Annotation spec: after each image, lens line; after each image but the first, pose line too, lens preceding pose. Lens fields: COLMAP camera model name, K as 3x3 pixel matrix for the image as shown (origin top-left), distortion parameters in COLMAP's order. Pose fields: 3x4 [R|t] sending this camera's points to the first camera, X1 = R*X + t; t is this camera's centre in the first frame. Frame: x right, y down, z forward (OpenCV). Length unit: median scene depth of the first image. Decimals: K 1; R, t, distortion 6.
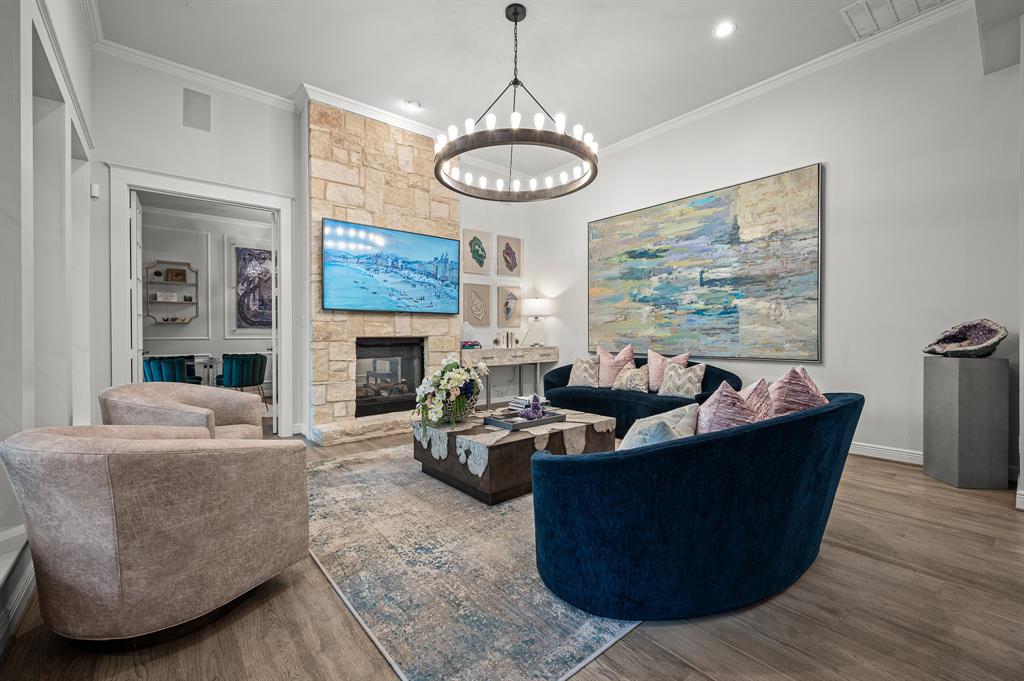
lens RADIAL K [[424.5, 0, 510.8], [0, 424.5, 338.2], [0, 0, 1]] dist [-0.001678, 0.000052]
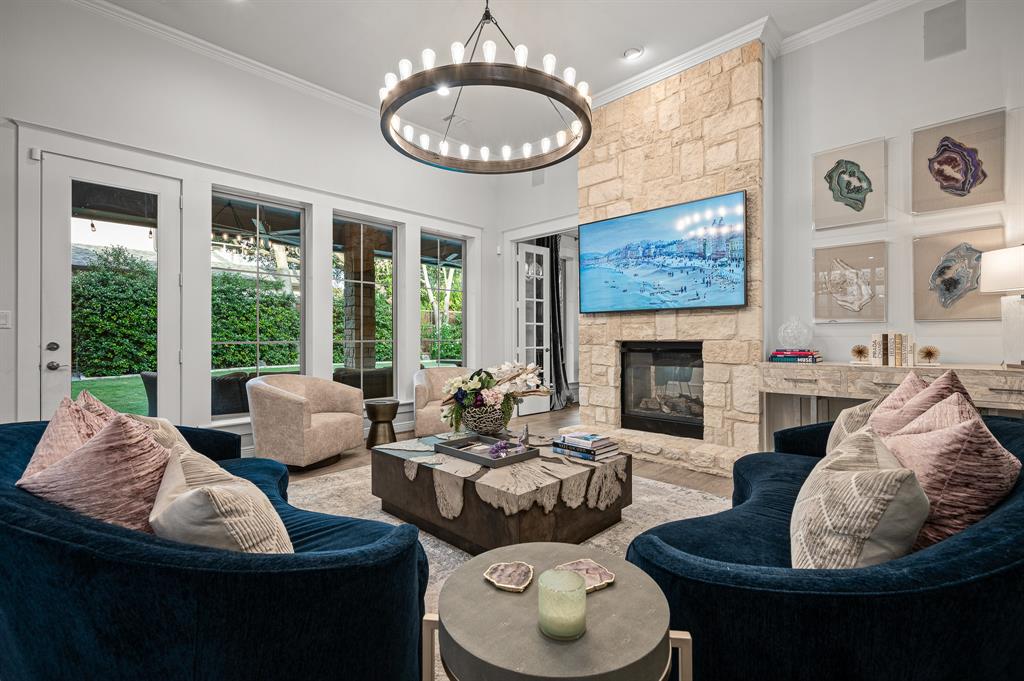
lens RADIAL K [[450.4, 0, 513.5], [0, 450.4, 336.3], [0, 0, 1]] dist [0.001172, -0.000561]
pose [[0.100099, -0.000403, -0.994977, 0.561698], [-0.006401, 0.999979, -0.001049, -0.009130], [0.994957, 0.006473, 0.100094, 0.644900]]
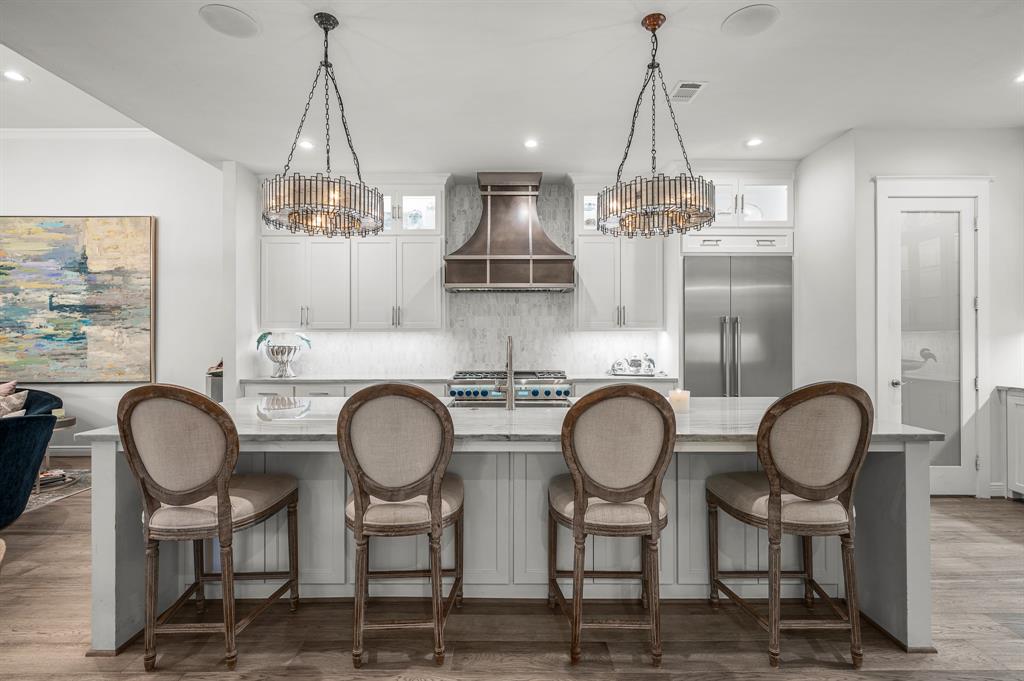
lens RADIAL K [[470.0, 0, 512.0], [0, 470.0, 340.5], [0, 0, 1]] dist [0.000317, -0.000737]
pose [[0.638979, 0.000771, 0.769224, 0.282718], [0.006647, 0.999957, -0.006523, -0.037773], [-0.769196, 0.009281, 0.638946, -0.490015]]
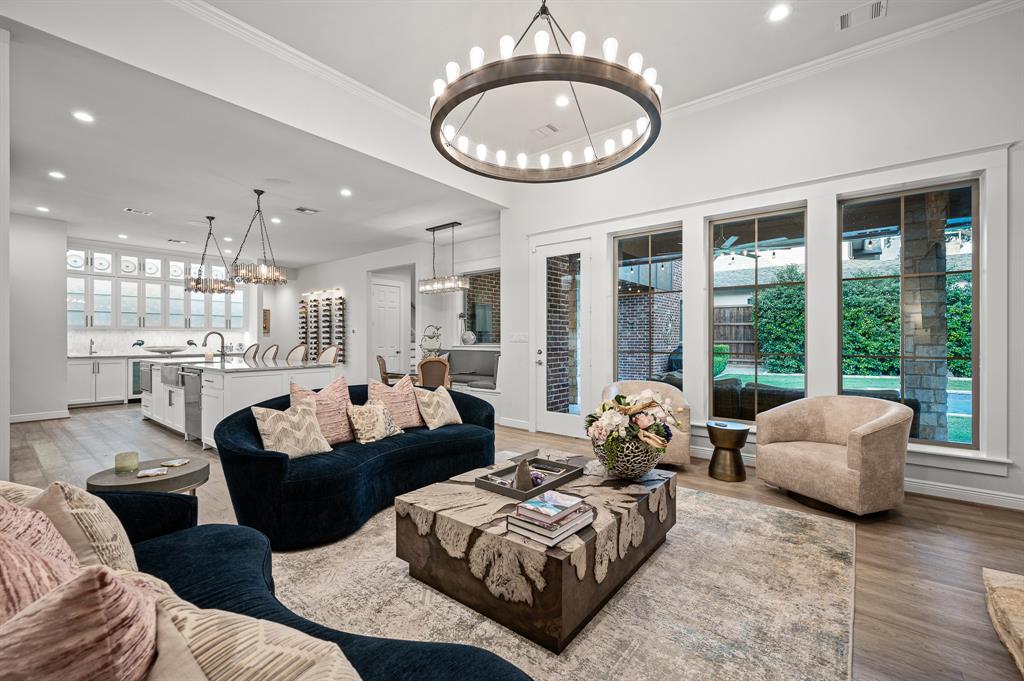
lens RADIAL K [[424.5, 0, 510.8], [0, 424.5, 338.2], [0, 0, 1]] dist [-0.001678, 0.000052]
pose [[-0.979787, 0.003002, -0.200020, 0.147504], [0.002049, 0.999986, 0.004974, -0.032609], [0.200032, 0.004464, -0.979779, 1.124501]]
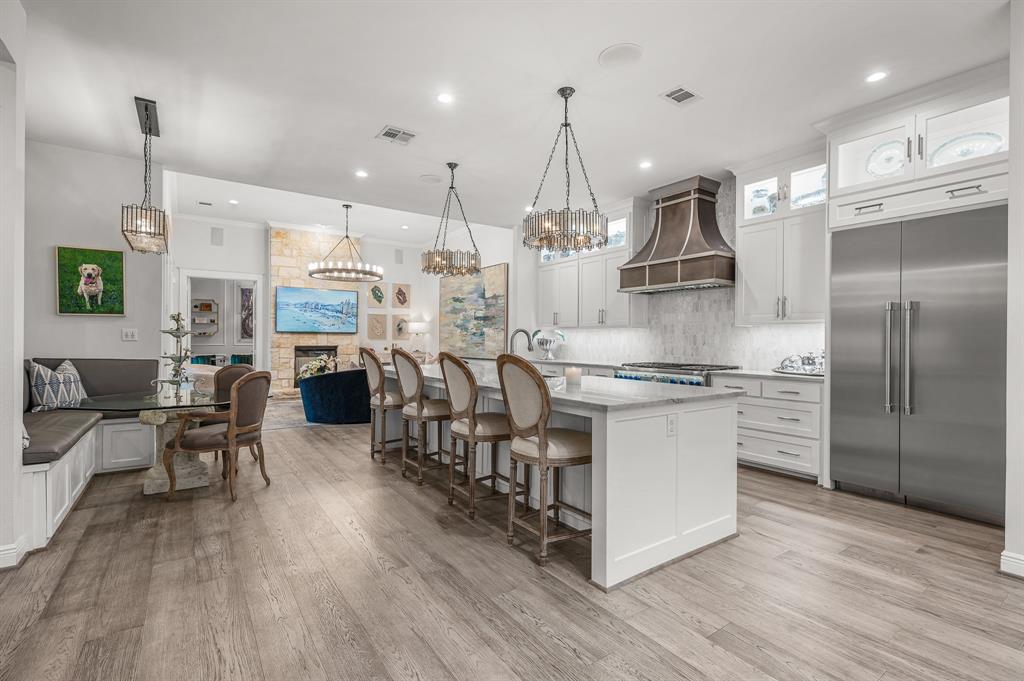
lens RADIAL K [[470.0, 0, 512.0], [0, 470.0, 340.5], [0, 0, 1]] dist [0.000317, -0.000737]
pose [[0.996217, 0.009141, -0.086420, 0.753549], [-0.009788, 0.999927, -0.007065, -0.019950], [0.086349, 0.007884, 0.996234, -0.973313]]
